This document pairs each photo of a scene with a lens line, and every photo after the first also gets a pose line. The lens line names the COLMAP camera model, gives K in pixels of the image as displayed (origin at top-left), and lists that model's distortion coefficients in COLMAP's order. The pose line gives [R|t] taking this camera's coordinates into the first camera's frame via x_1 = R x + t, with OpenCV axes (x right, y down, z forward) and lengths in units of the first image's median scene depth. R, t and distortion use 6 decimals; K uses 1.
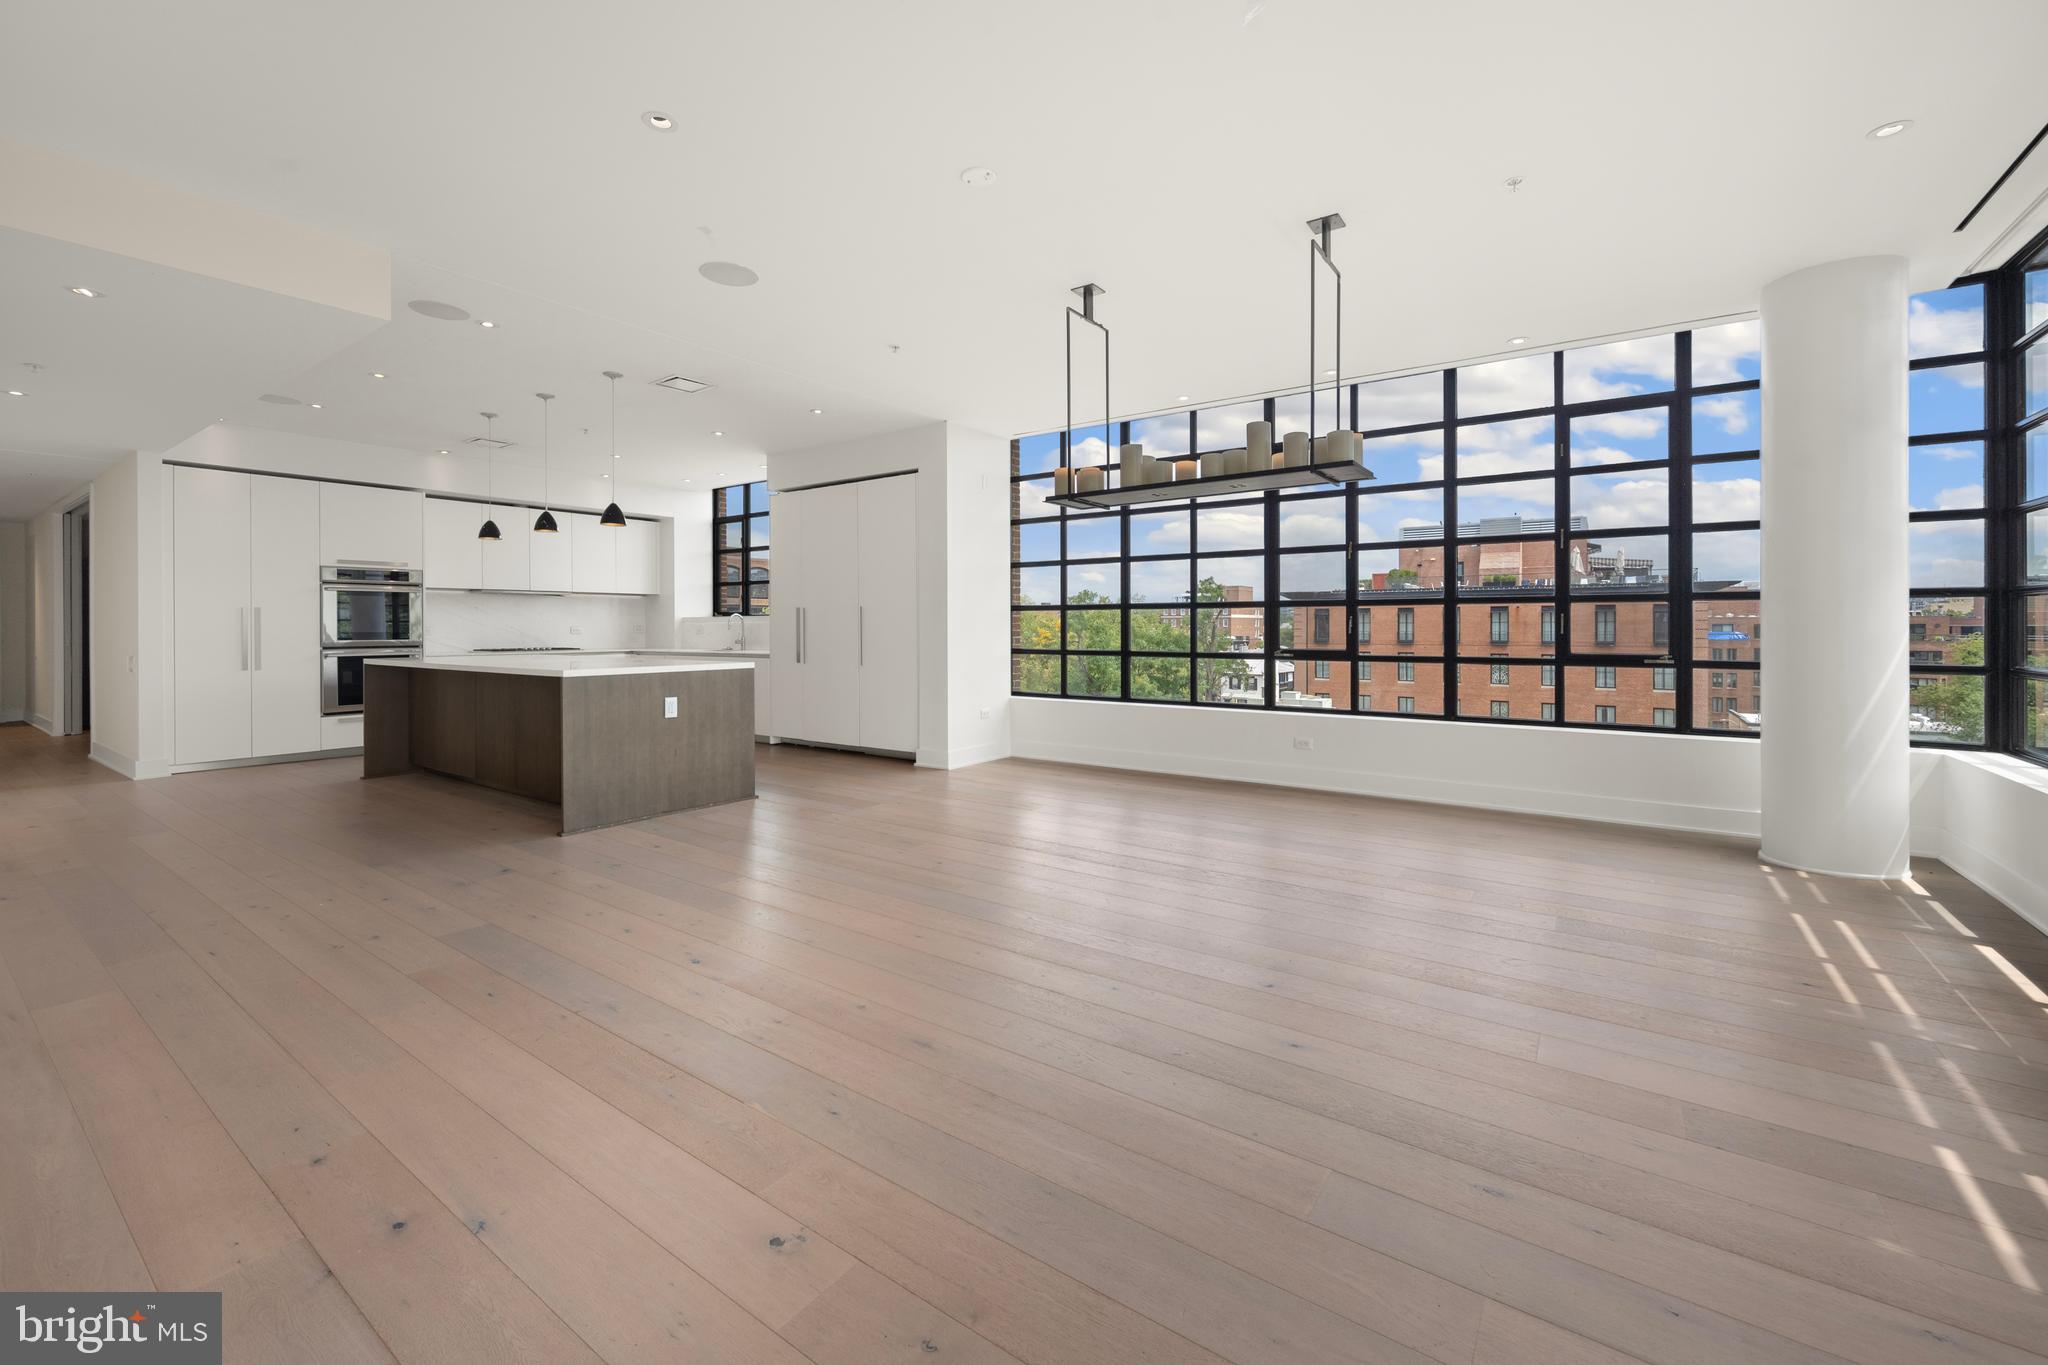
lens RADIAL K [[833.5, 0, 1008.1], [0, 833.5, 636.7], [0, 0, 1]] dist [0.000576, 0.000214]
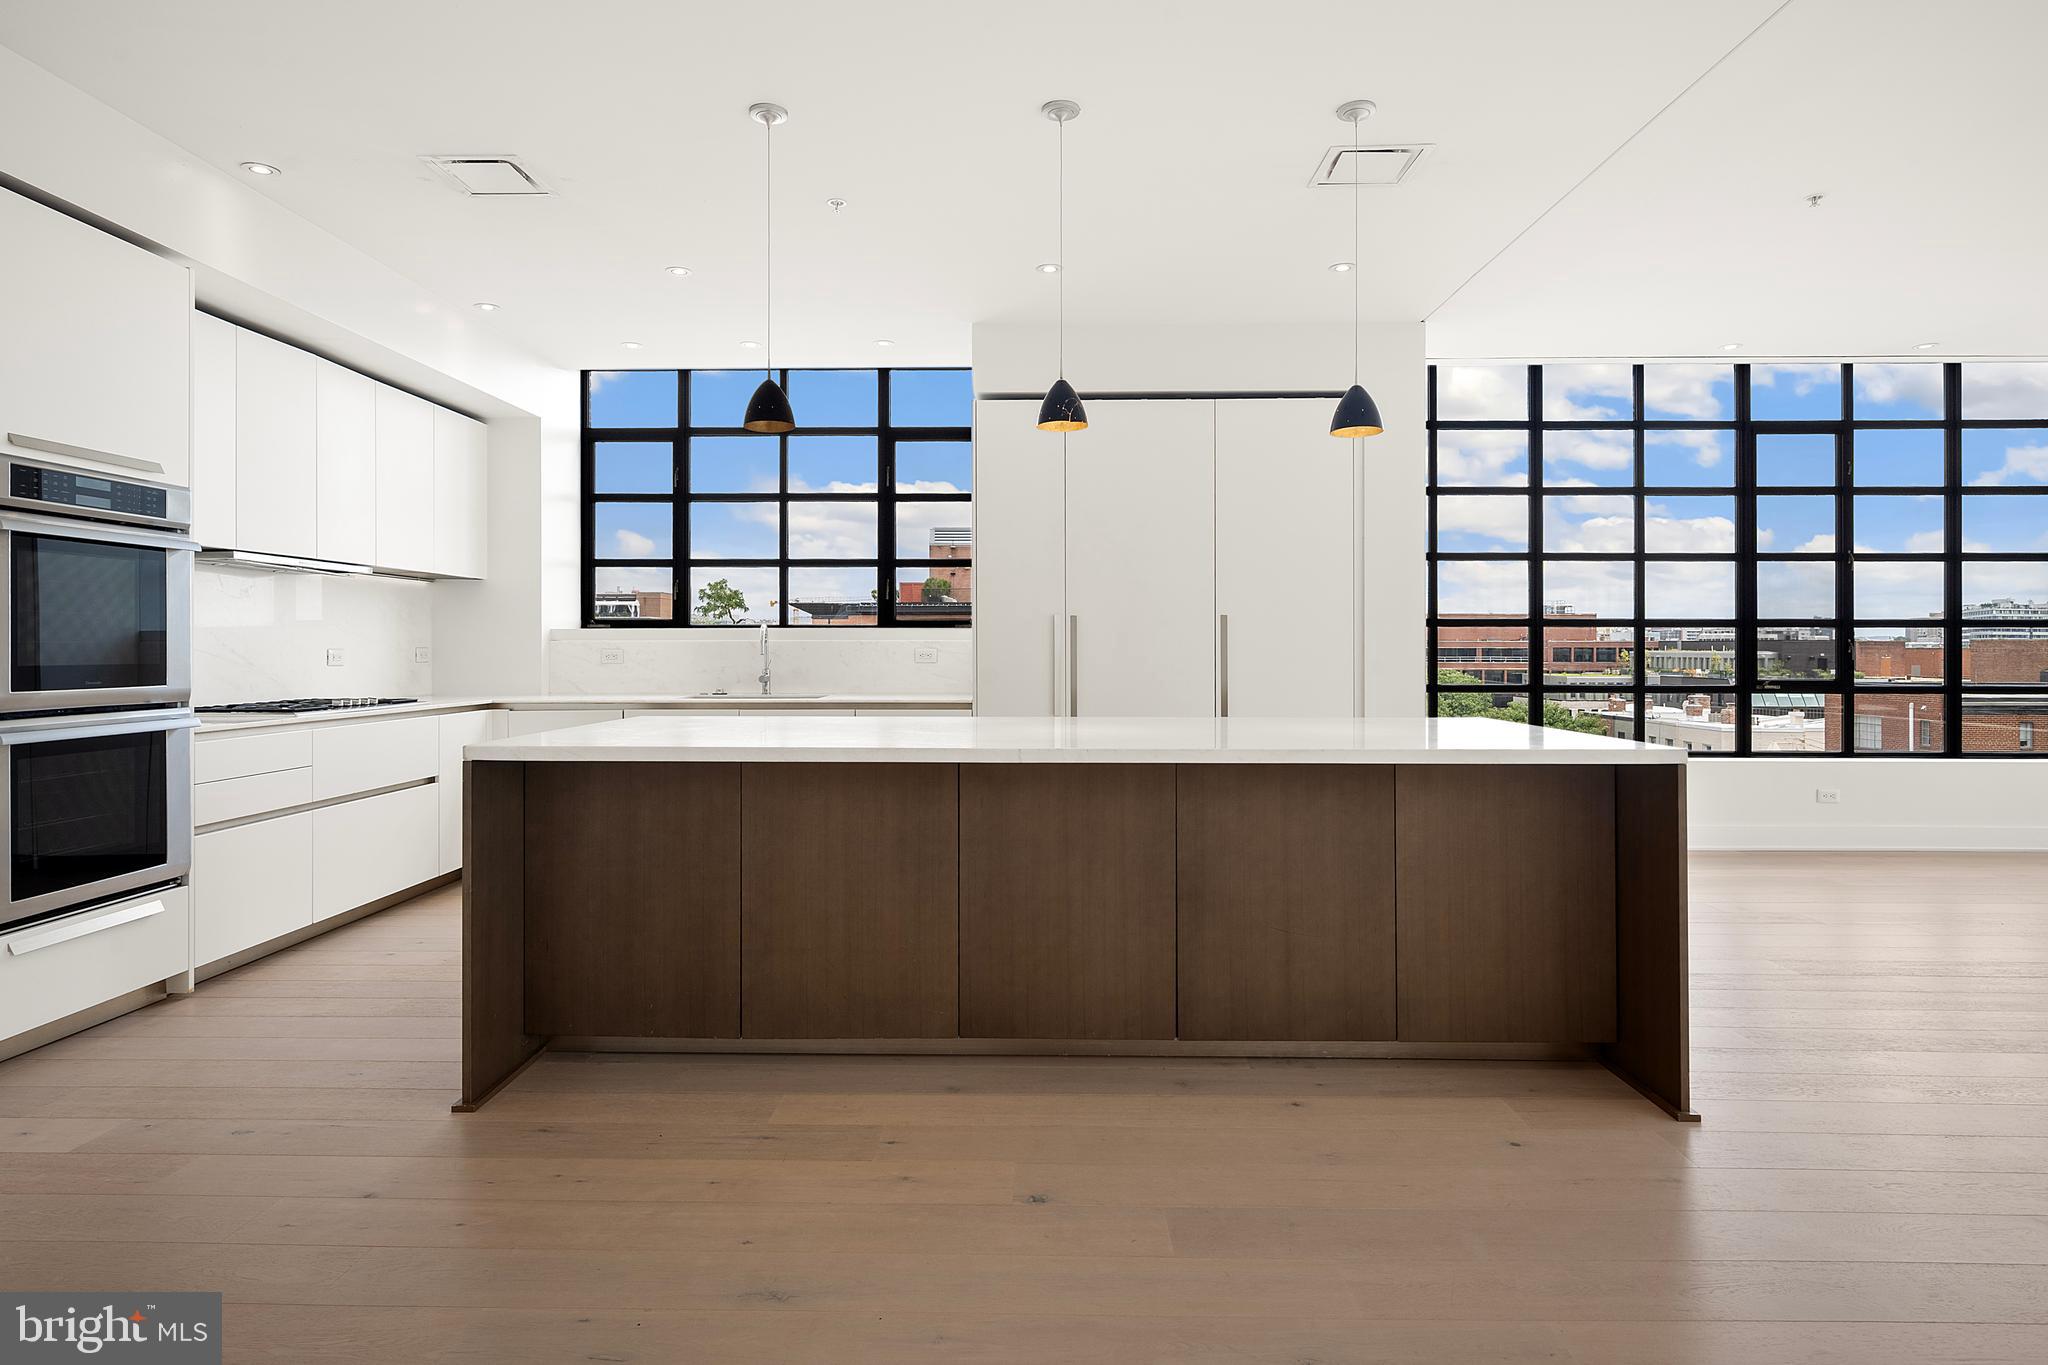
lens RADIAL K [[1018.1, 0, 1021.8], [0, 1018.1, 665.8], [0, 0, 1]] dist [-0.000260, -0.000180]
pose [[0.831224, -0.005216, 0.555913, -0.717461], [0.001788, 0.999976, 0.006709, -0.005704], [-0.555935, -0.004583, 0.831213, 0.521958]]
